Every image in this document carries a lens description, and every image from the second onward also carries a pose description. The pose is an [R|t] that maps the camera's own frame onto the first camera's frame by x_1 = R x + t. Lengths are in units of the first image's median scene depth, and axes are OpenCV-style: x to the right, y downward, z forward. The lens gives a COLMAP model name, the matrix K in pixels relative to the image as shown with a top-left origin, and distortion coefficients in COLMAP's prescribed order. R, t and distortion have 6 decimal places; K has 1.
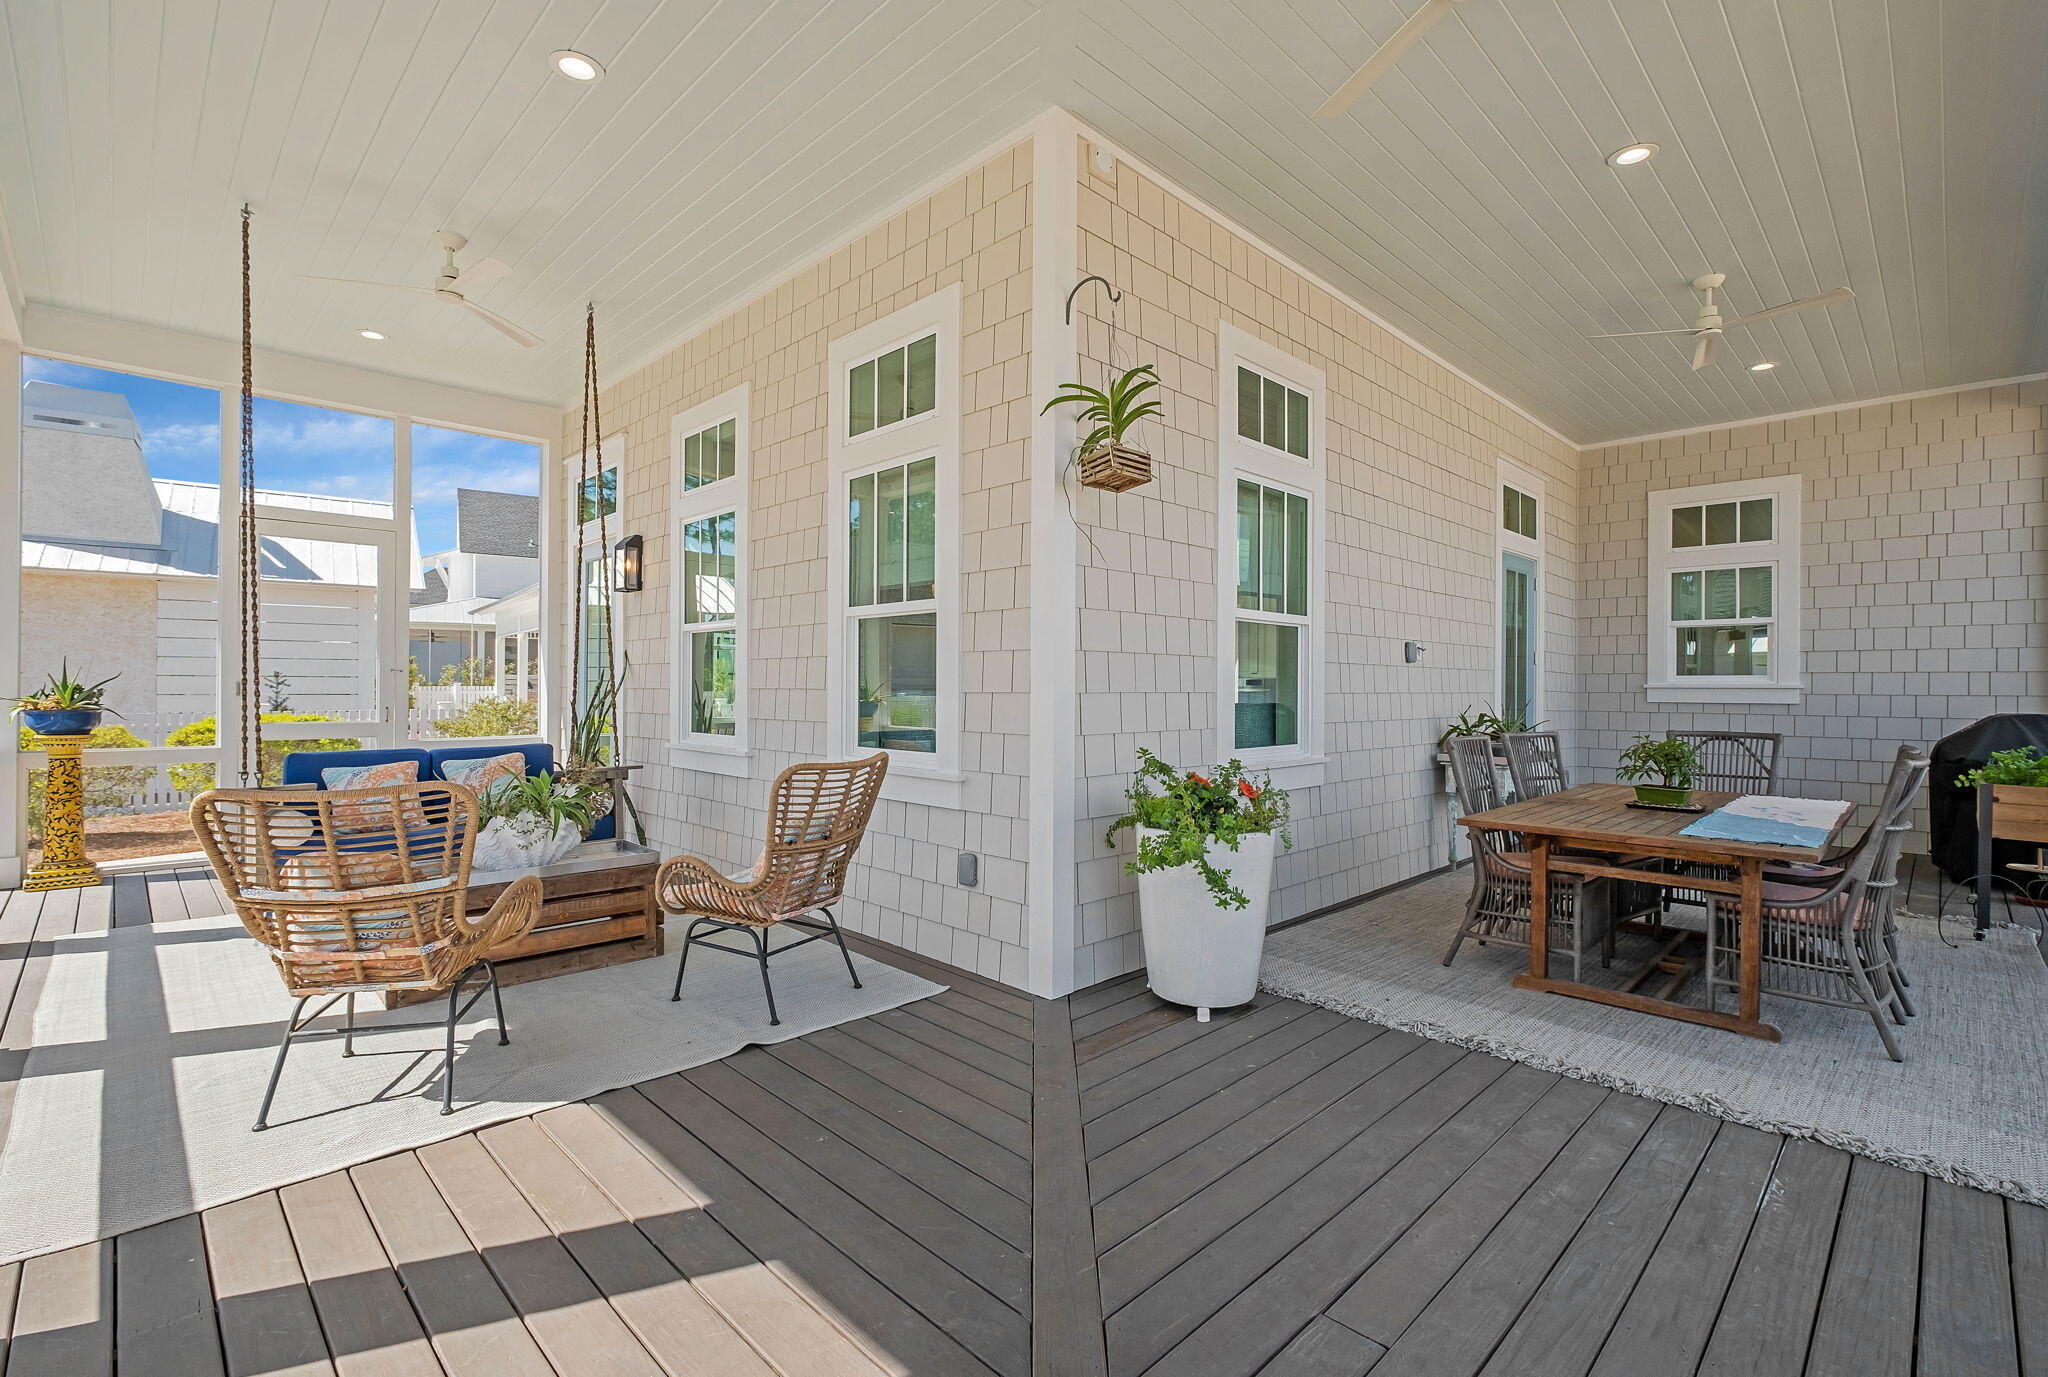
lens RADIAL K [[1030.0, 0, 1024.9], [0, 1030.0, 690.5], [0, 0, 1]] dist [-0.002366, -0.000369]
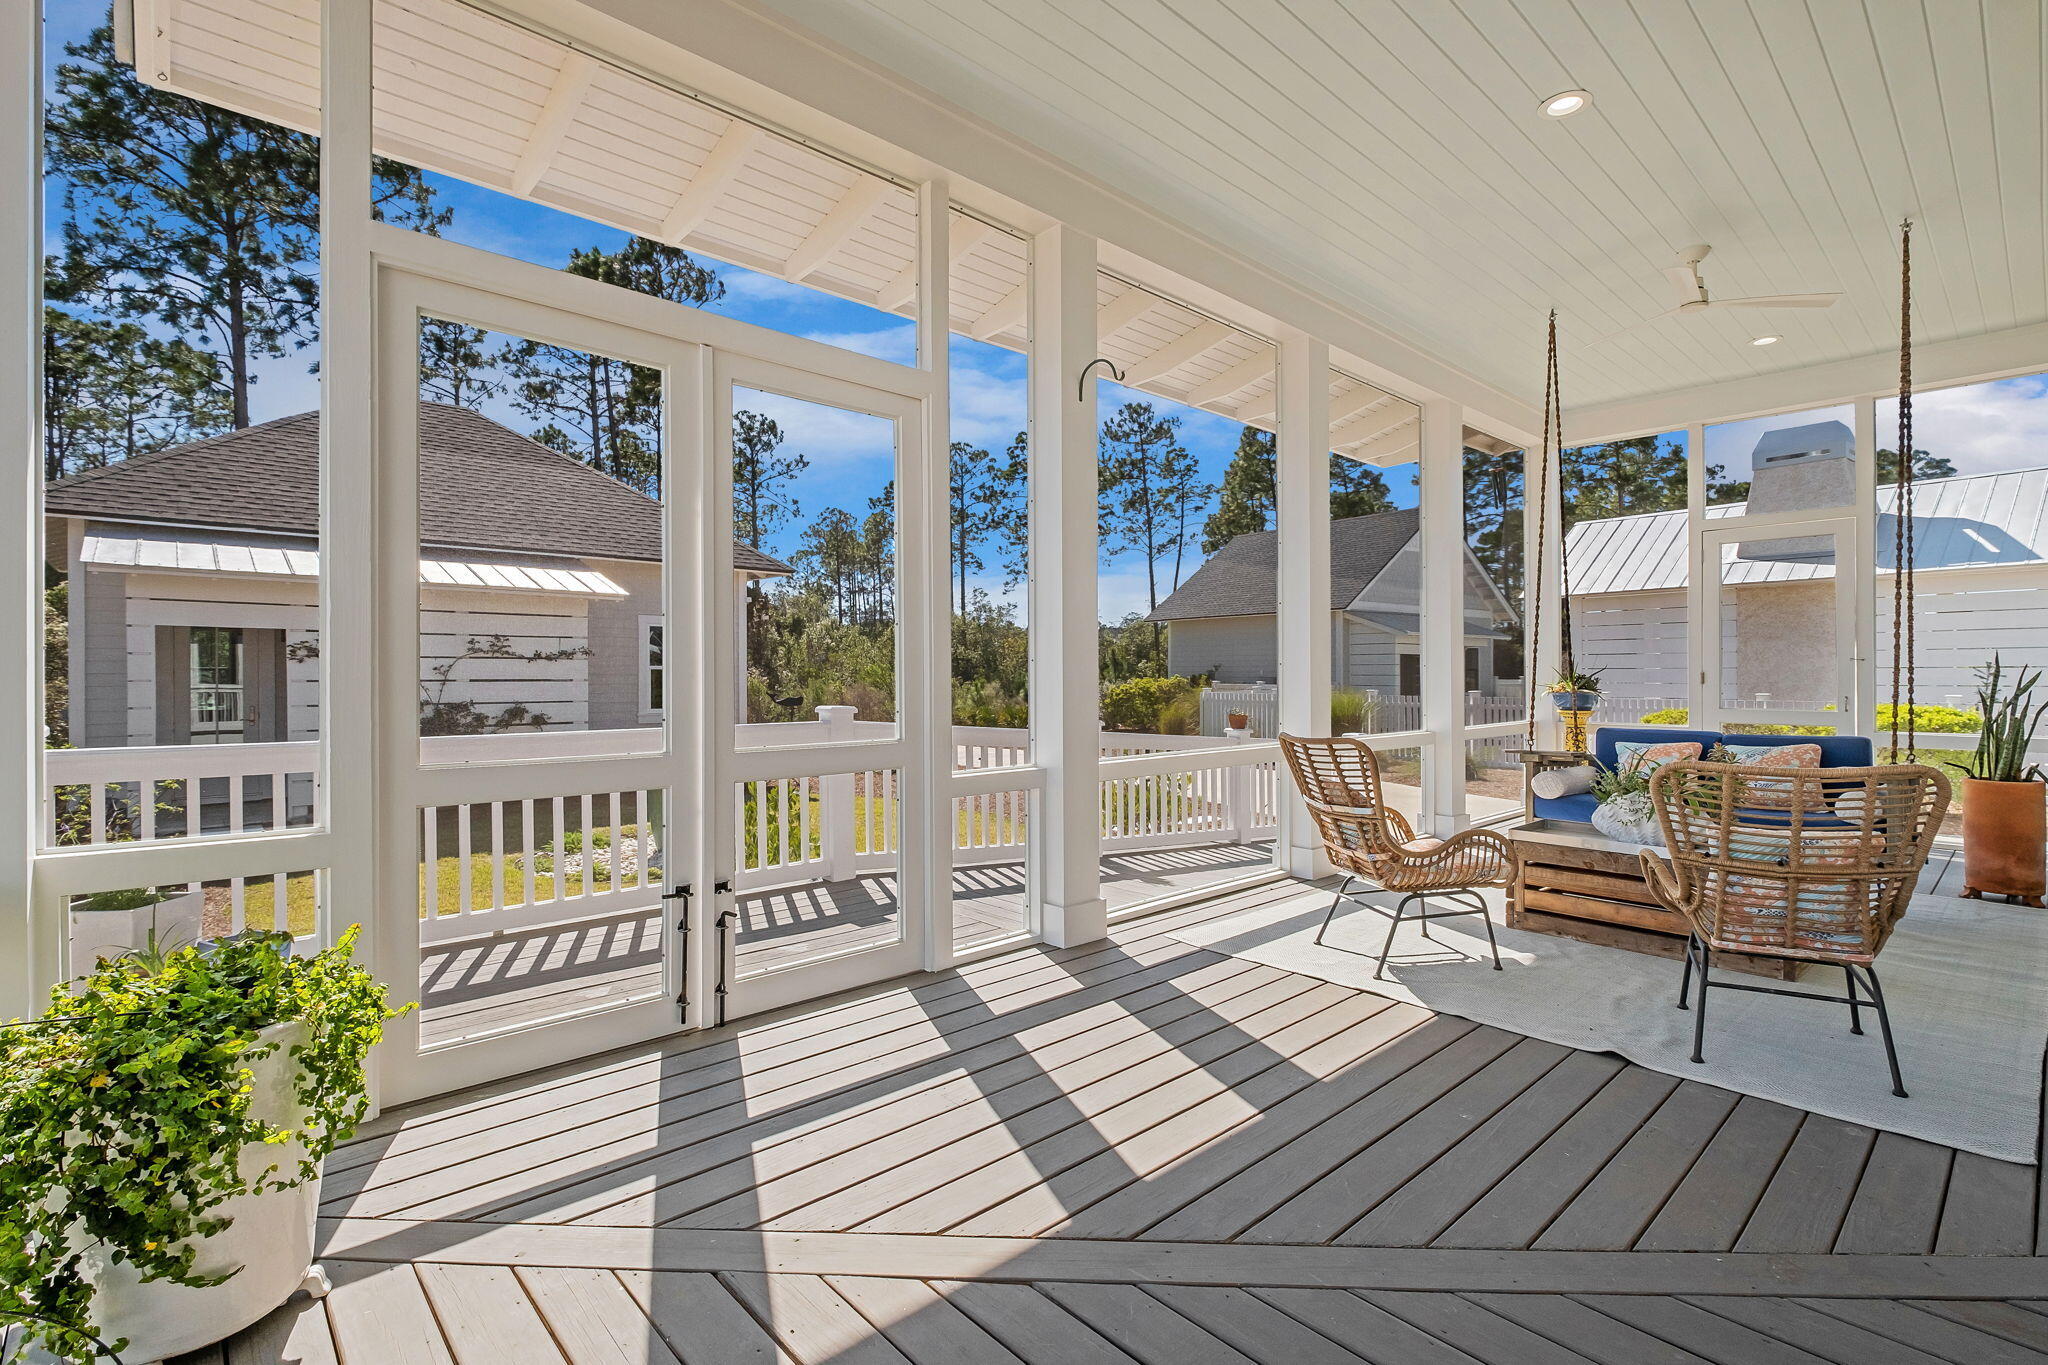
lens RADIAL K [[937.5, 0, 1028.7], [0, 937.5, 676.3], [0, 0, 1]] dist [0.001623, 0.000270]
pose [[-0.090869, -0.001681, -0.995861, 0.649340], [-0.006845, 0.999976, -0.001063, 0.006740], [0.995839, 0.006720, -0.090879, 0.562220]]
